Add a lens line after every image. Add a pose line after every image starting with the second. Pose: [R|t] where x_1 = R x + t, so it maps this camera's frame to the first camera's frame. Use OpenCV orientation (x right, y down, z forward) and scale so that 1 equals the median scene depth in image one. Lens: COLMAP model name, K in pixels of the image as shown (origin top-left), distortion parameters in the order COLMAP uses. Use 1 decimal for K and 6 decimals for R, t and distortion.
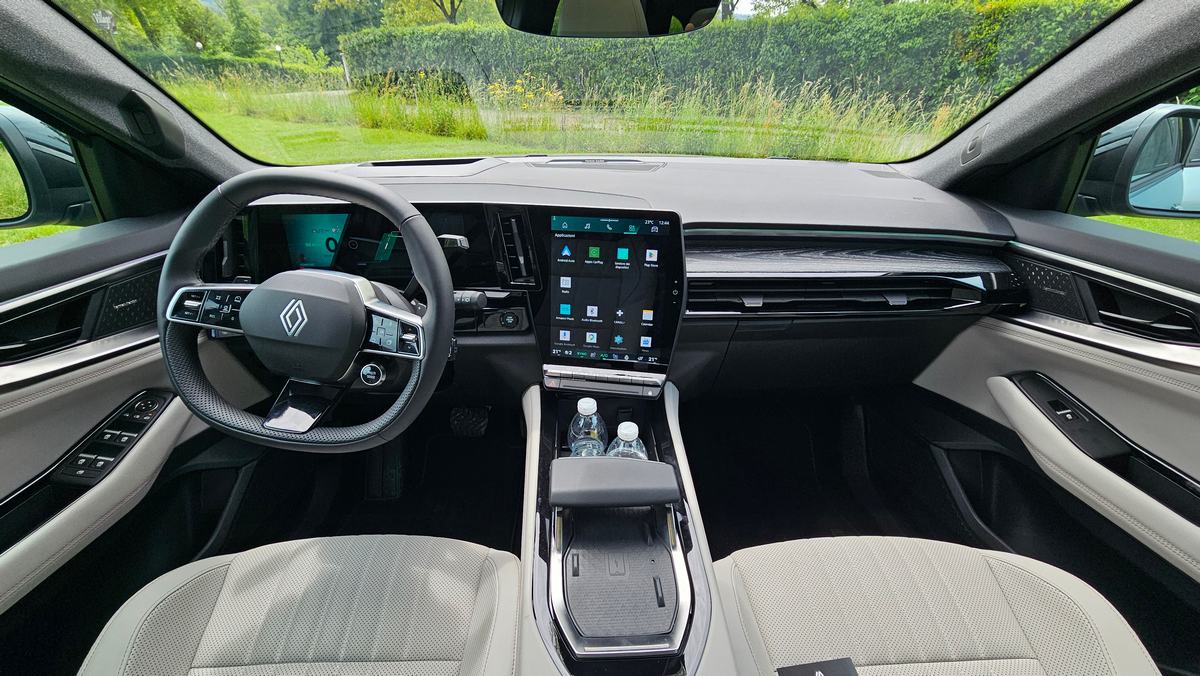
lens RADIAL K [[509.3, 0, 598.4], [0, 509.3, 349.6], [0, 0, 1]] dist [0.003120, -0.000060]
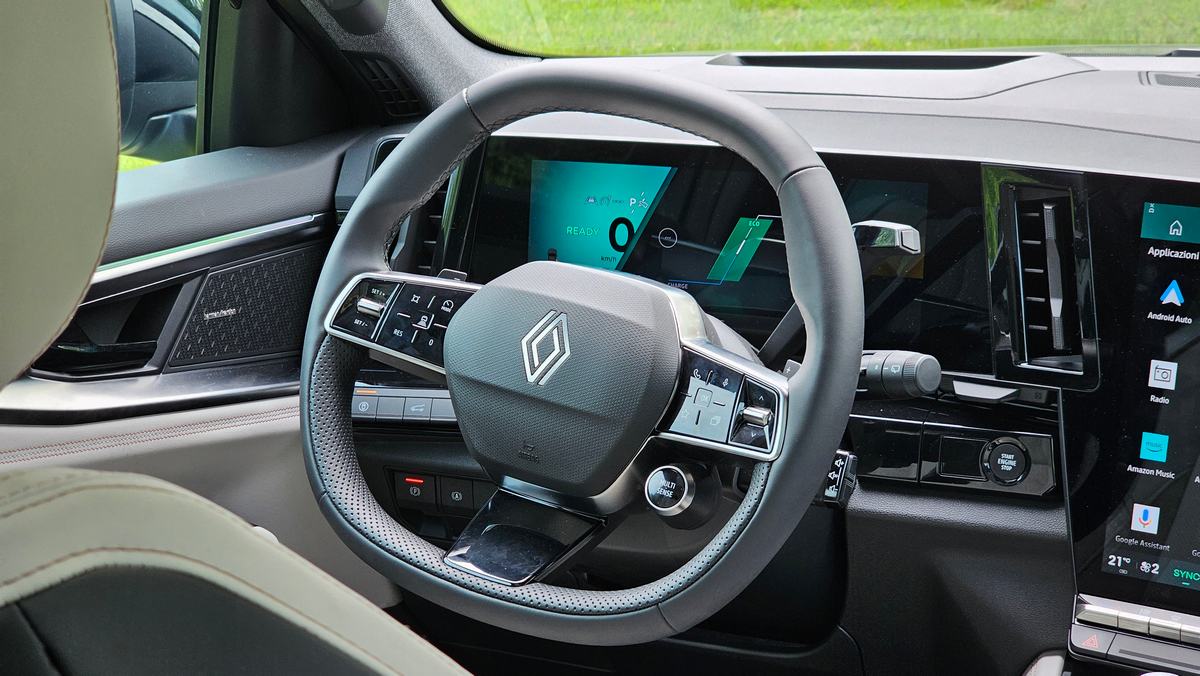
lens RADIAL K [[2303.1, 0, 590.5], [0, 2303.1, 349.2], [0, 0, 1]] dist [-0.008280, 0.000000]
pose [[0.900621, 0.093377, -0.424456, 0.284338], [-0.187777, 0.964387, -0.186271, 0.254326], [0.391946, 0.247462, 0.886082, -0.702483]]
